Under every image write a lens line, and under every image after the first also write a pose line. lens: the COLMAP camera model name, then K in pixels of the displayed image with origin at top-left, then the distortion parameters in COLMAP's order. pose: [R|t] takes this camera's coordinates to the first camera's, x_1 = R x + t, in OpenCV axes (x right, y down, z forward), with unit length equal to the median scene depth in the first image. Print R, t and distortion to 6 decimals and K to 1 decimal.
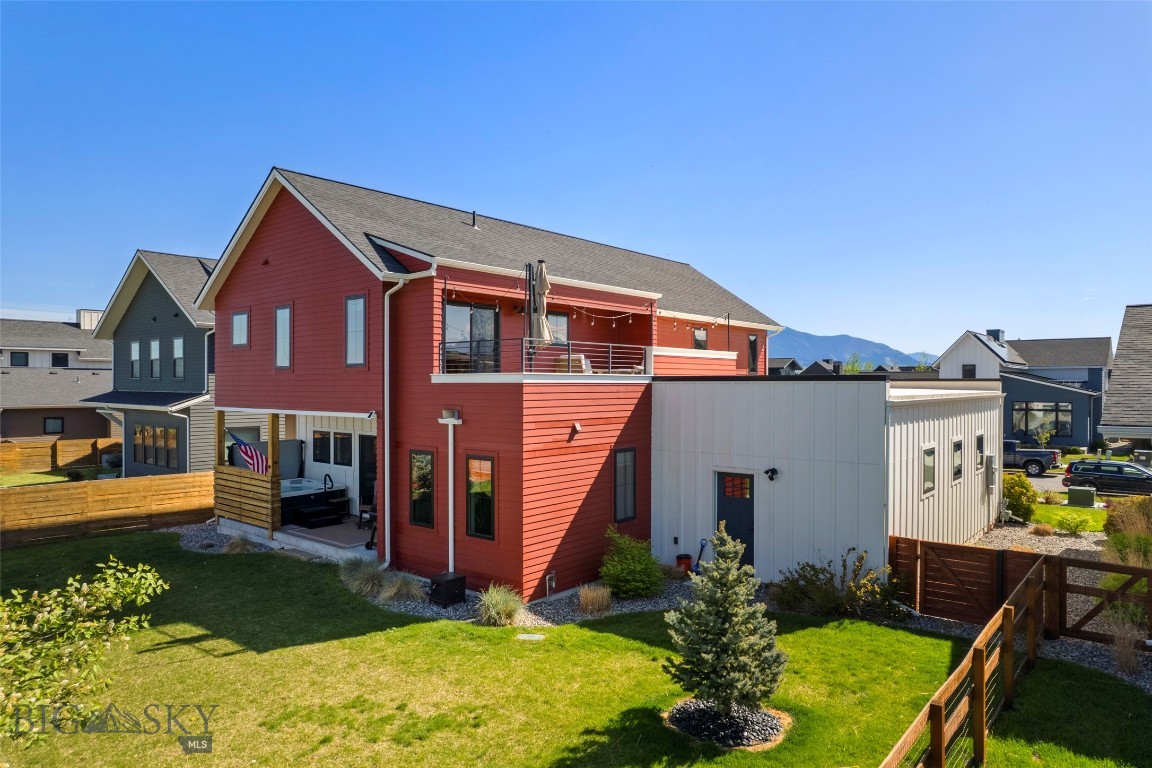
lens RADIAL K [[742.5, 0, 574.7], [0, 742.5, 383.6], [0, 0, 1]] dist [-0.060036, 0.050518]
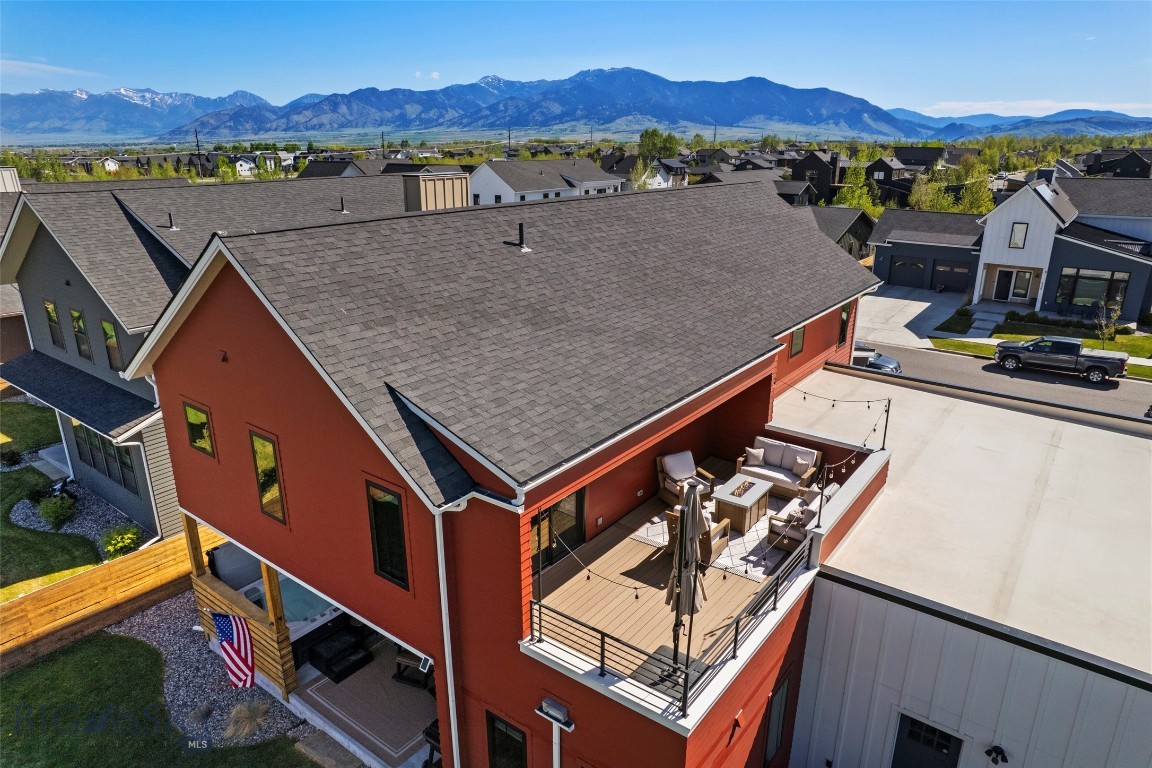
lens RADIAL K [[742.5, 0, 579.2], [0, 742.5, 382.6], [0, 0, 1]] dist [-0.060036, 0.050518]
pose [[0.998710, -0.015176, 0.048447, -0.168064], [-0.000748, 0.949776, 0.312930, -0.437422], [-0.050763, -0.312562, 0.948540, 0.439880]]
